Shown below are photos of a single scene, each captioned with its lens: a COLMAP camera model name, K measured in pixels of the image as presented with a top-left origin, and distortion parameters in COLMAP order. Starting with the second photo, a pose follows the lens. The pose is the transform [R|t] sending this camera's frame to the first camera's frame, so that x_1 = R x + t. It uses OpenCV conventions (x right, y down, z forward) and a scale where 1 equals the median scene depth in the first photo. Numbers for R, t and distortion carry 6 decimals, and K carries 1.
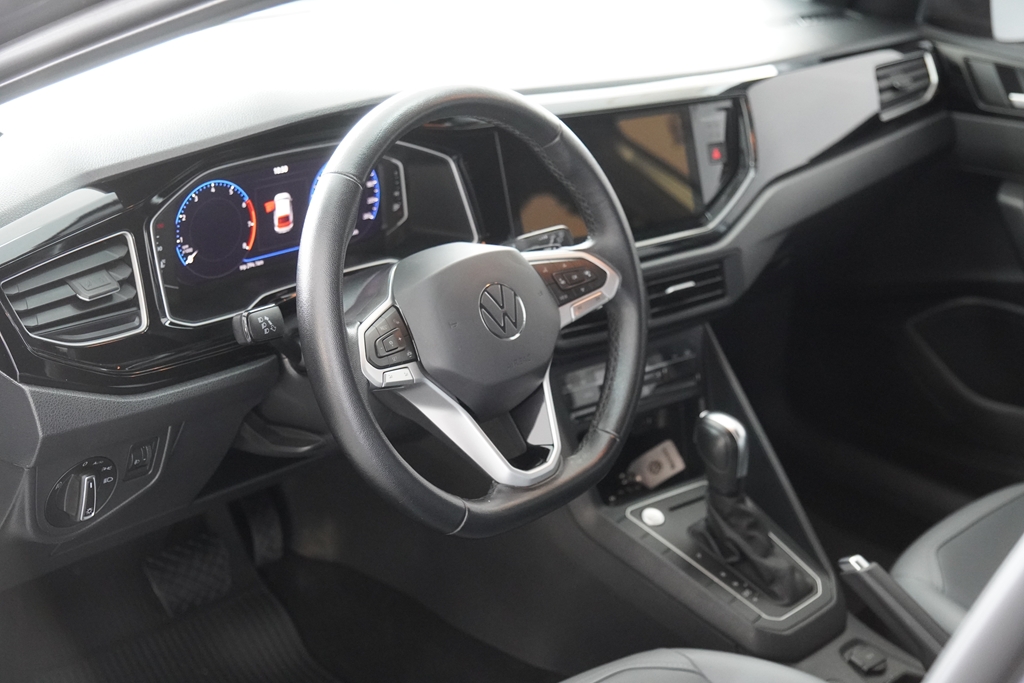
lens RADIAL K [[1693.1, 0, 513.3], [0, 1693.1, 339.5], [0, 0, 1]] dist [0.252331, 0.000000]
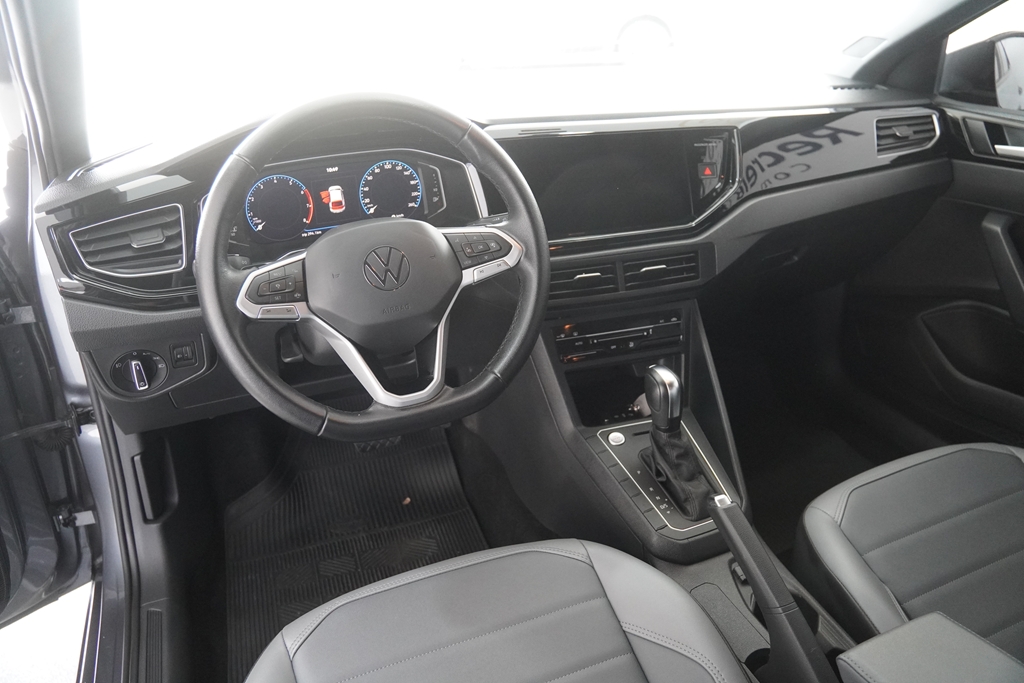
lens RADIAL K [[775.2, 0, 507.5], [0, 775.2, 342.8], [0, 0, 1]] dist [-0.117543, 0.020673]
pose [[0.889851, 0.093409, -0.446586, 0.305907], [-0.071727, 0.995287, 0.065255, -0.004871], [0.450577, -0.026035, 0.892358, 0.476749]]
